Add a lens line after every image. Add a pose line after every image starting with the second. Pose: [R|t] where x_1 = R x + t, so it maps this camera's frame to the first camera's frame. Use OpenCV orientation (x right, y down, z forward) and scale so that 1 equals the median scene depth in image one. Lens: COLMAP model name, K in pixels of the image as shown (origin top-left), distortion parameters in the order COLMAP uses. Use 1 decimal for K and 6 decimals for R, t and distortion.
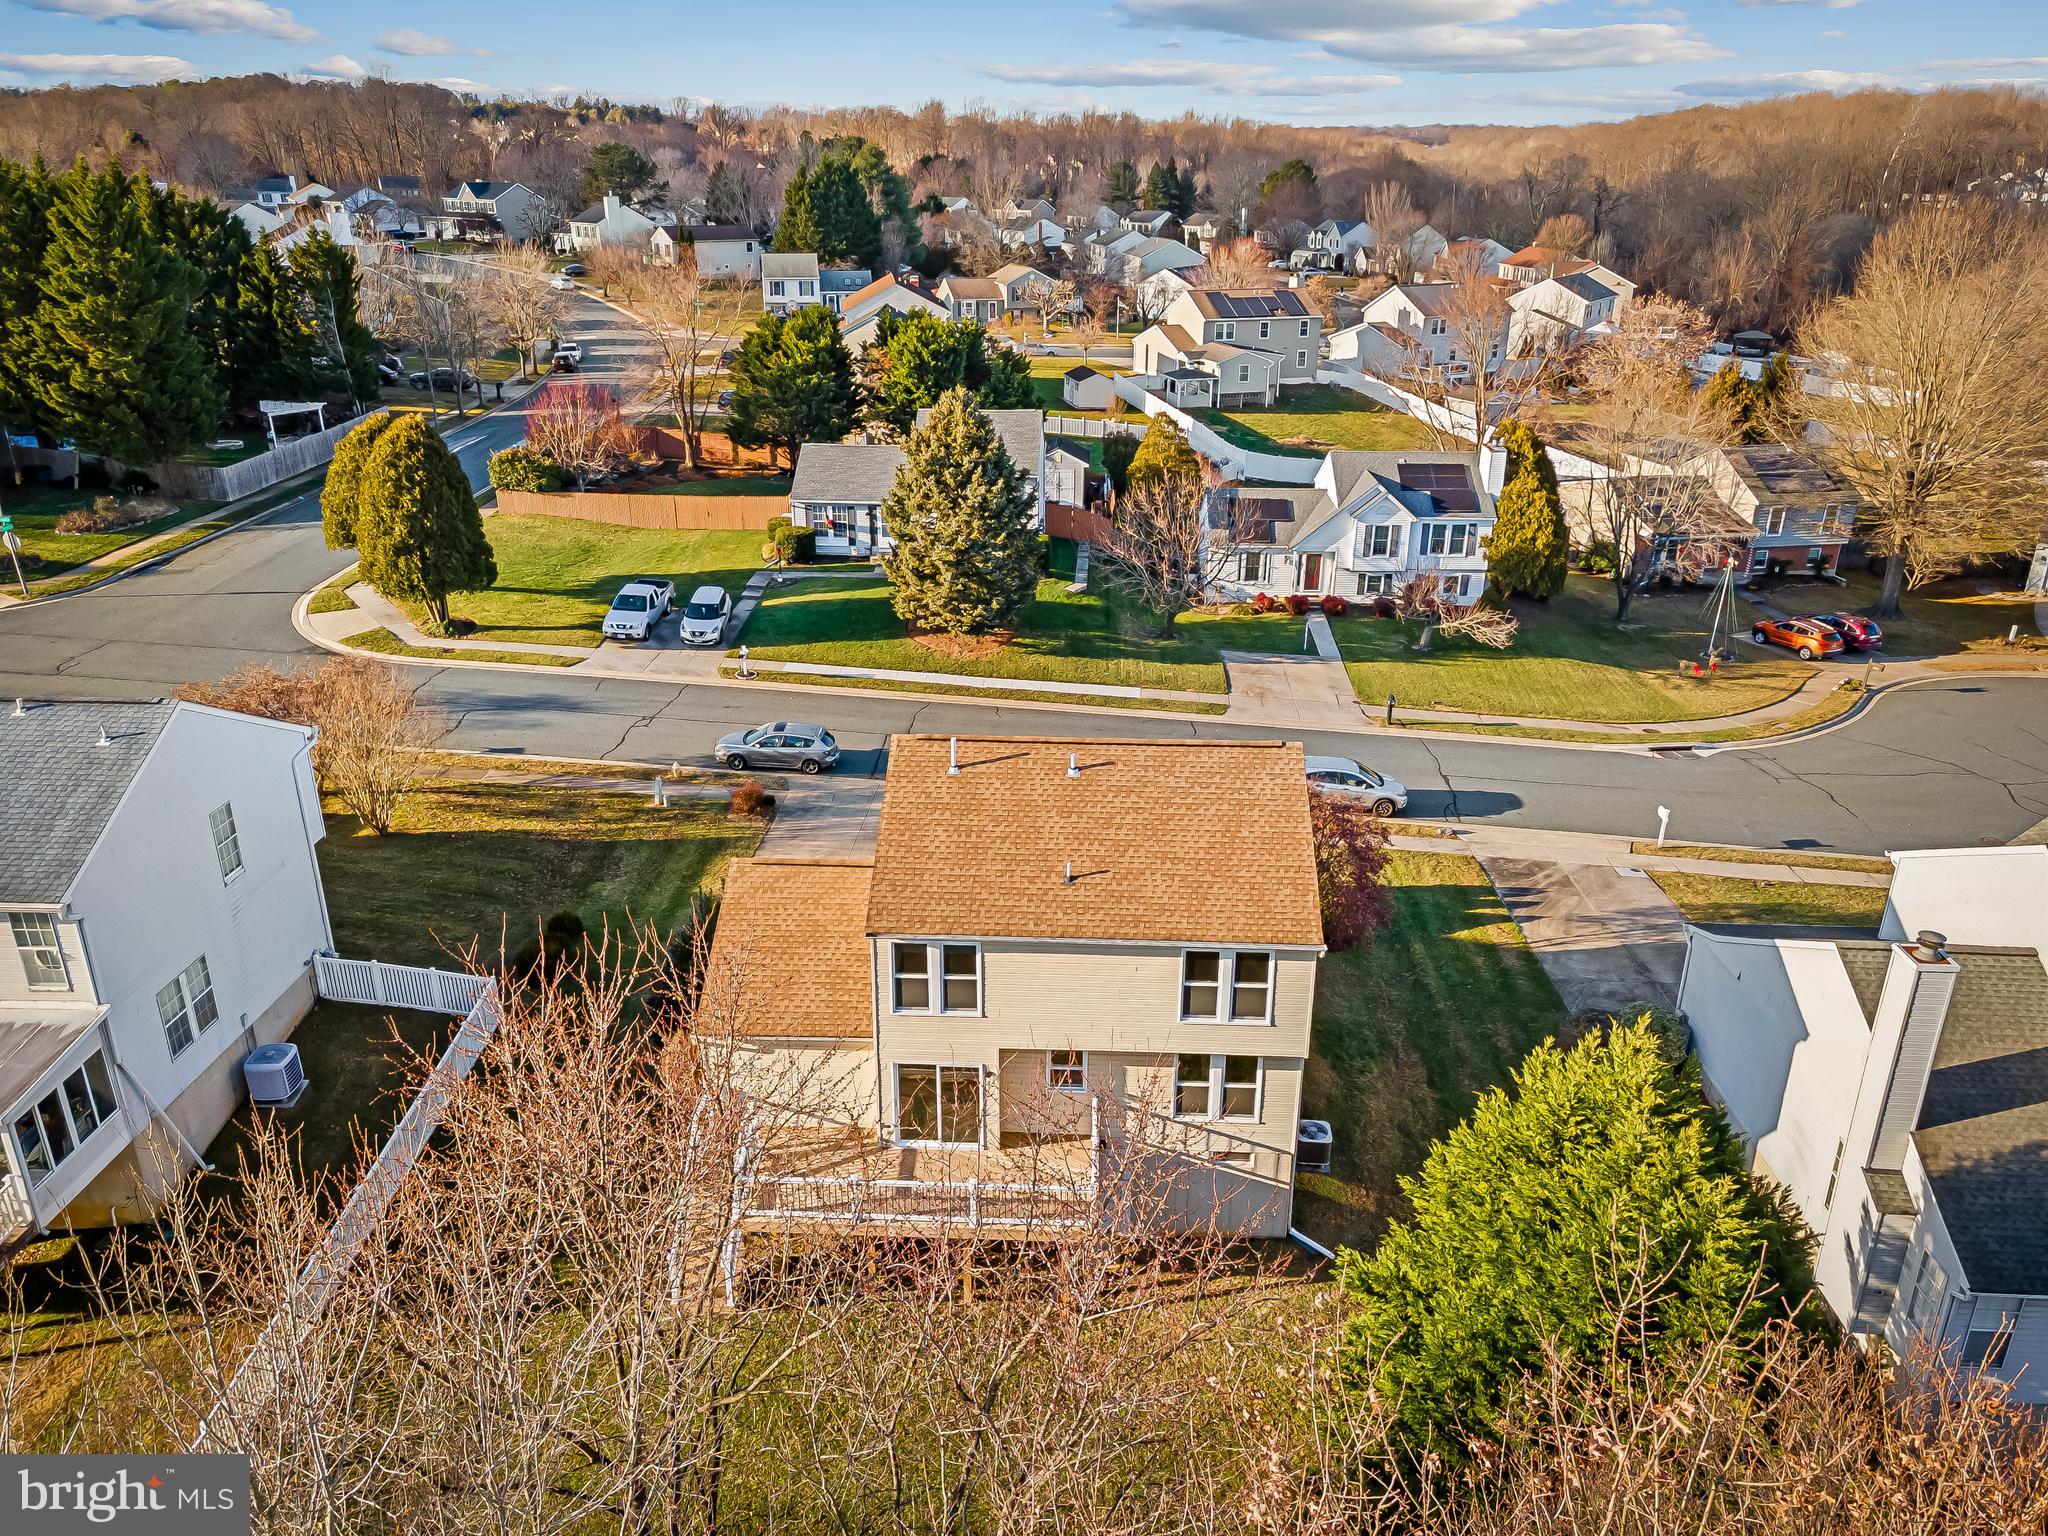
lens RADIAL K [[1494.1, 0, 1024.0], [0, 1494.1, 768.0], [0, 0, 1]] dist [0.020568, 0.051324]
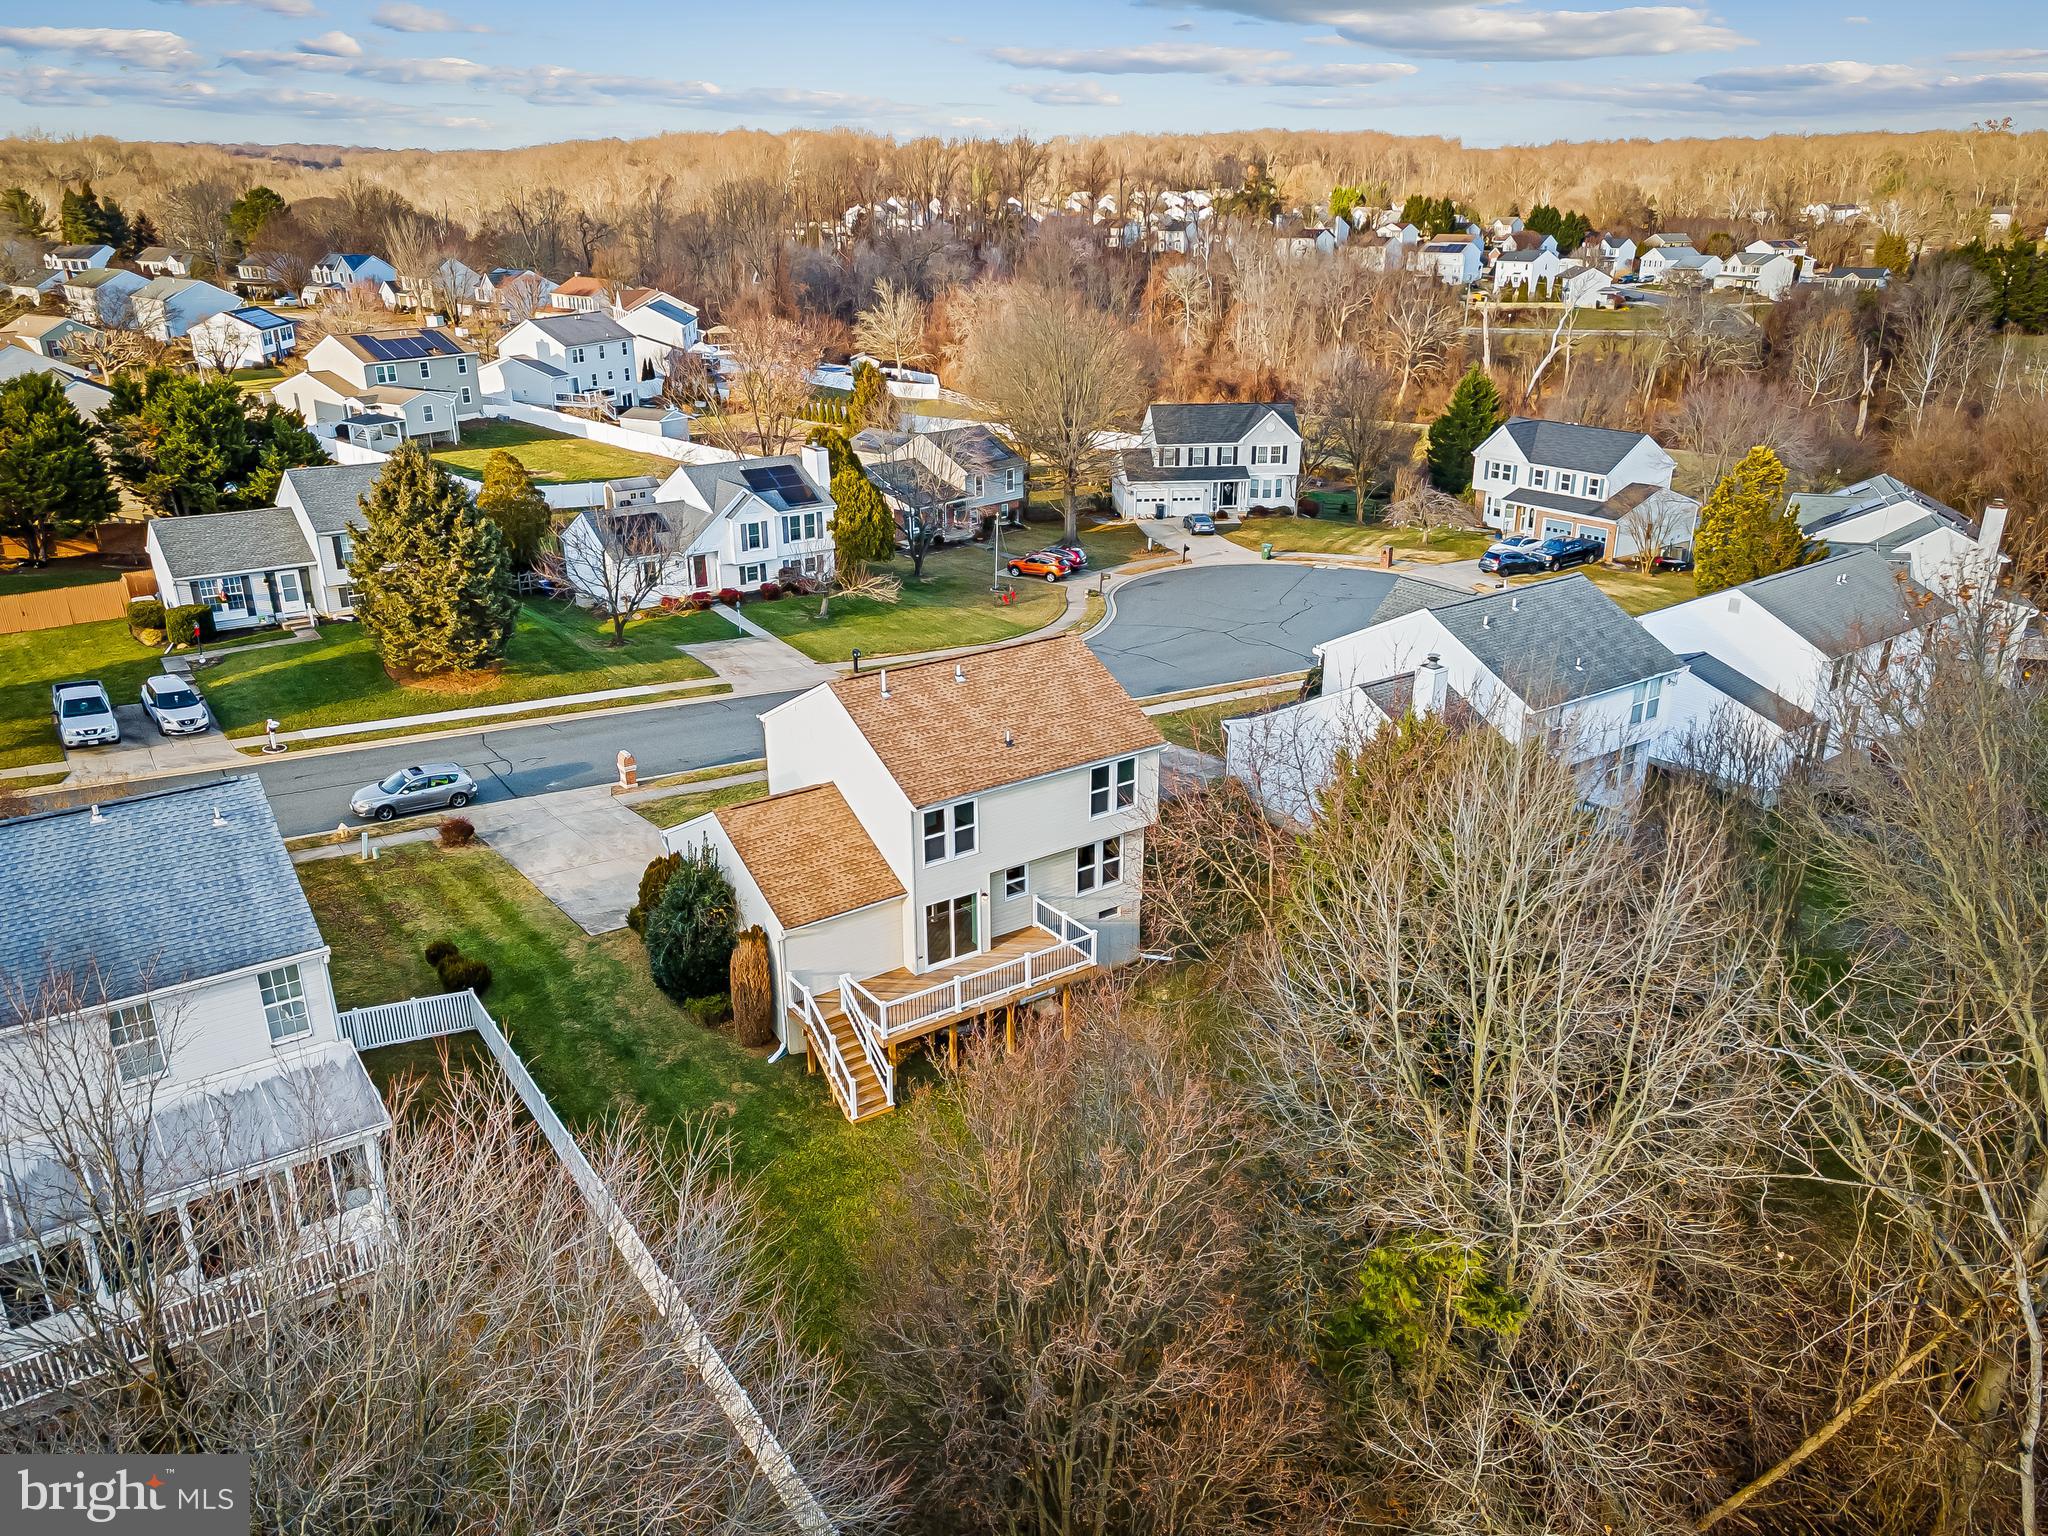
lens RADIAL K [[1509.0, 0, 1024.0], [0, 1509.0, 768.0], [0, 0, 1]] dist [0.023311, 0.043143]
pose [[0.787434, -0.226197, 0.573396, -0.329151], [0.236561, 0.969899, 0.057747, 0.007177], [-0.569198, 0.090171, 0.817241, -0.079346]]
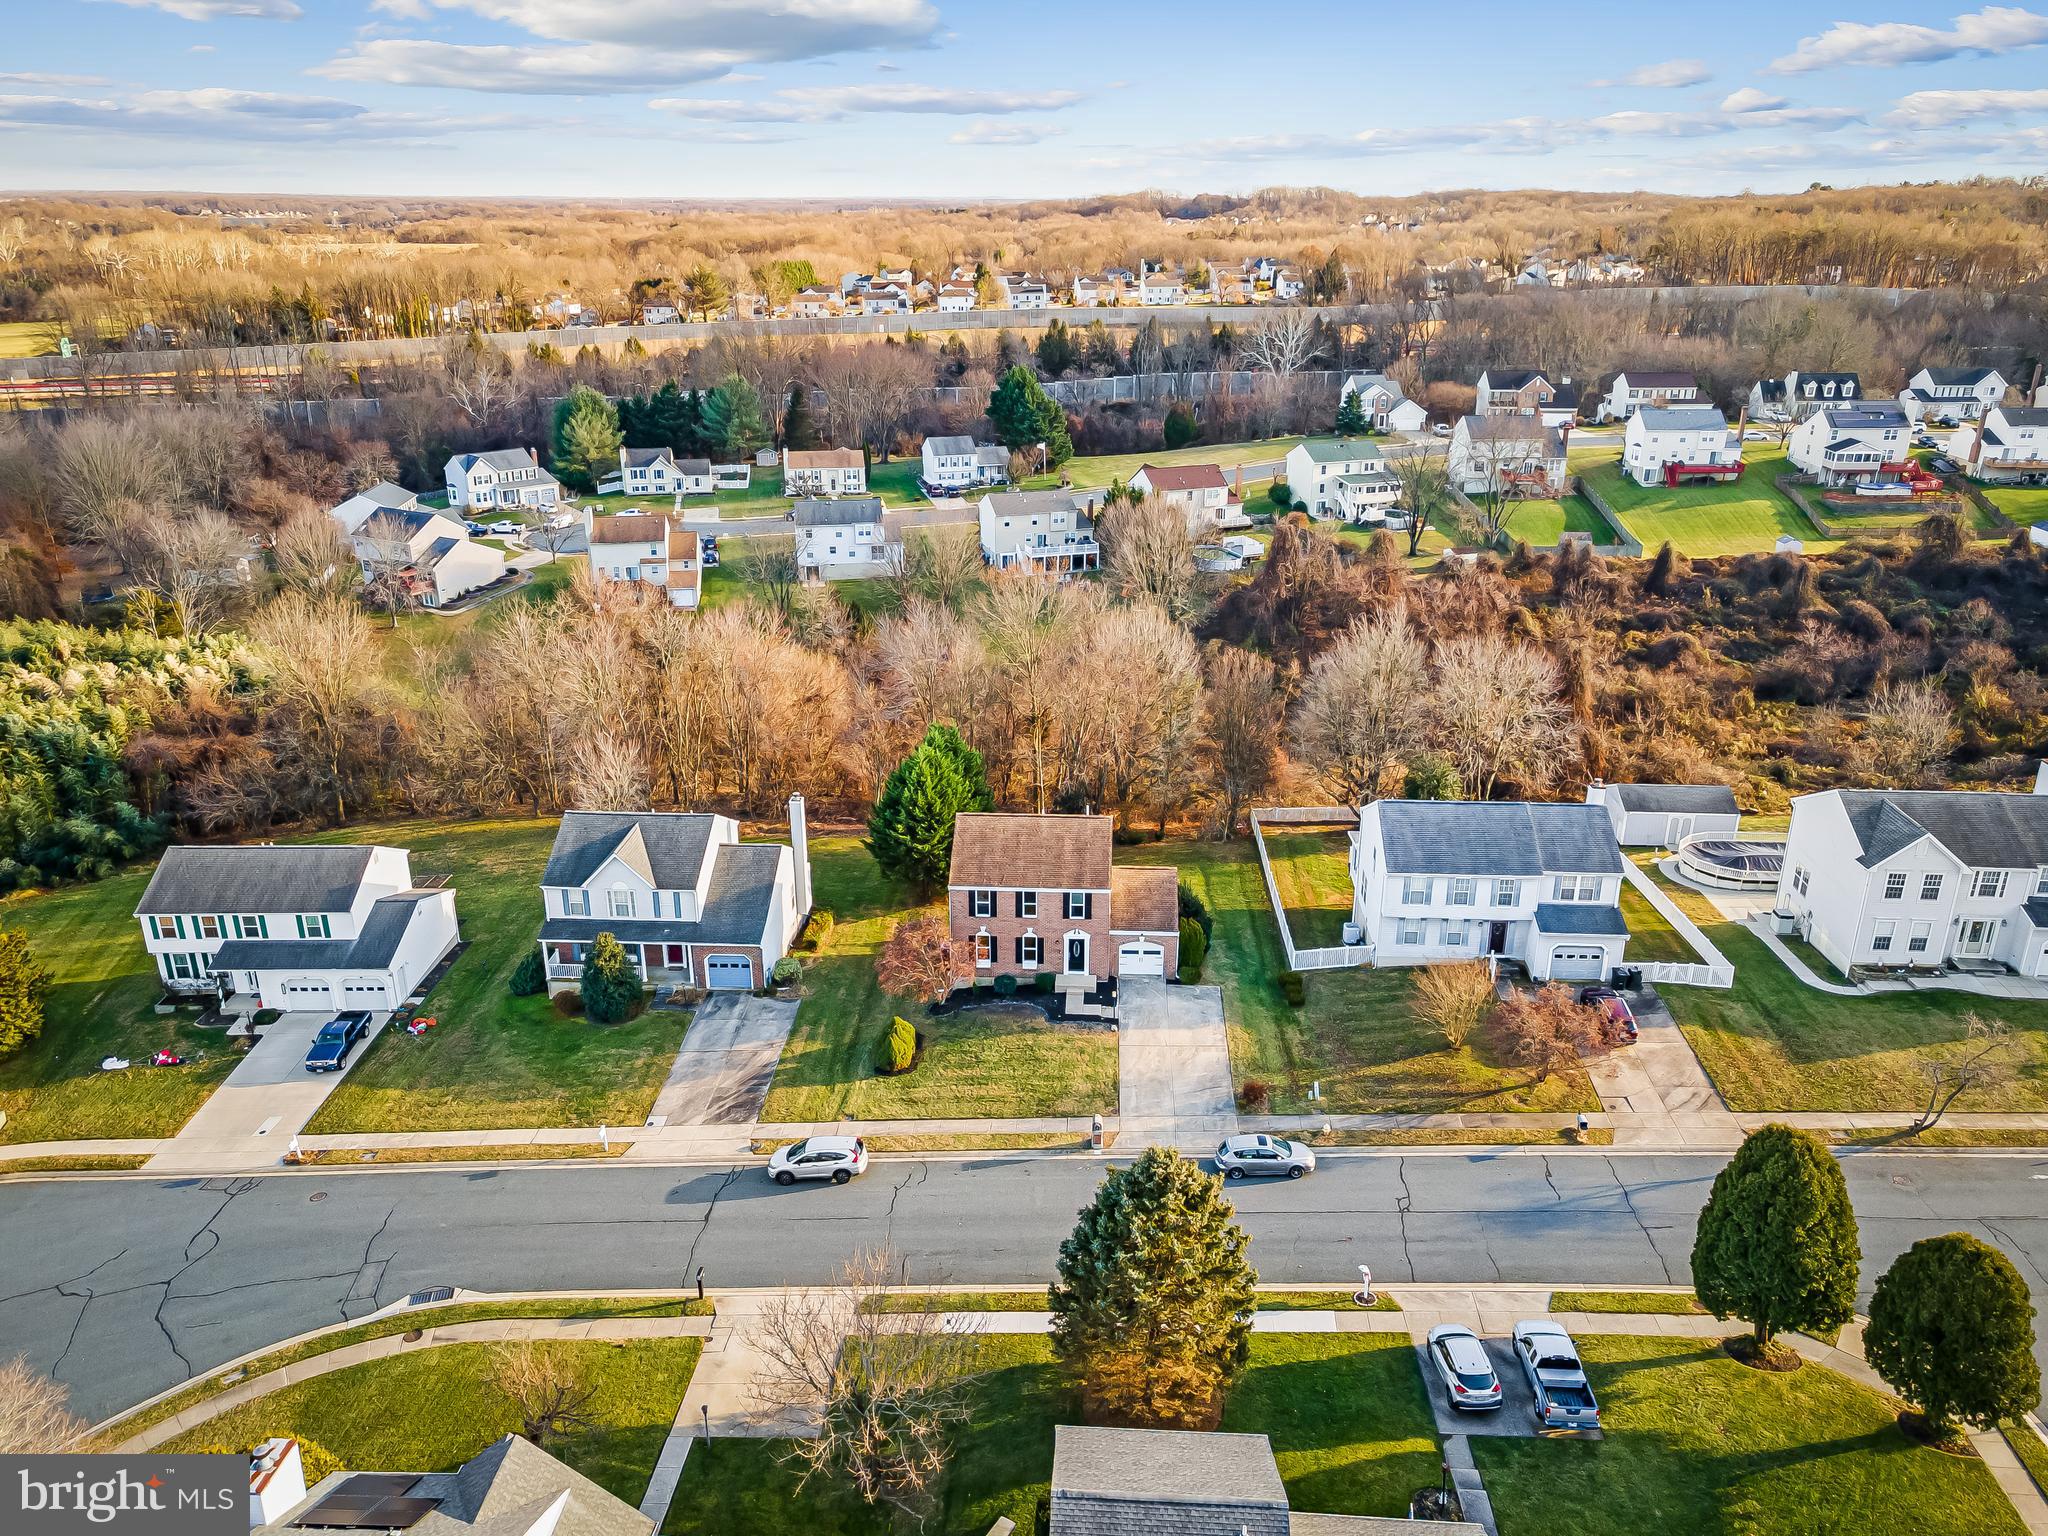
lens RADIAL K [[1520.1, 0, 1024.0], [0, 1520.1, 768.0], [0, 0, 1]] dist [0.038084, 0.001802]
pose [[-0.999976, -0.002494, 0.006476, 0.021394], [0.002556, 0.735201, 0.677844, -0.849074], [-0.006452, 0.677844, -0.735177, 1.308417]]
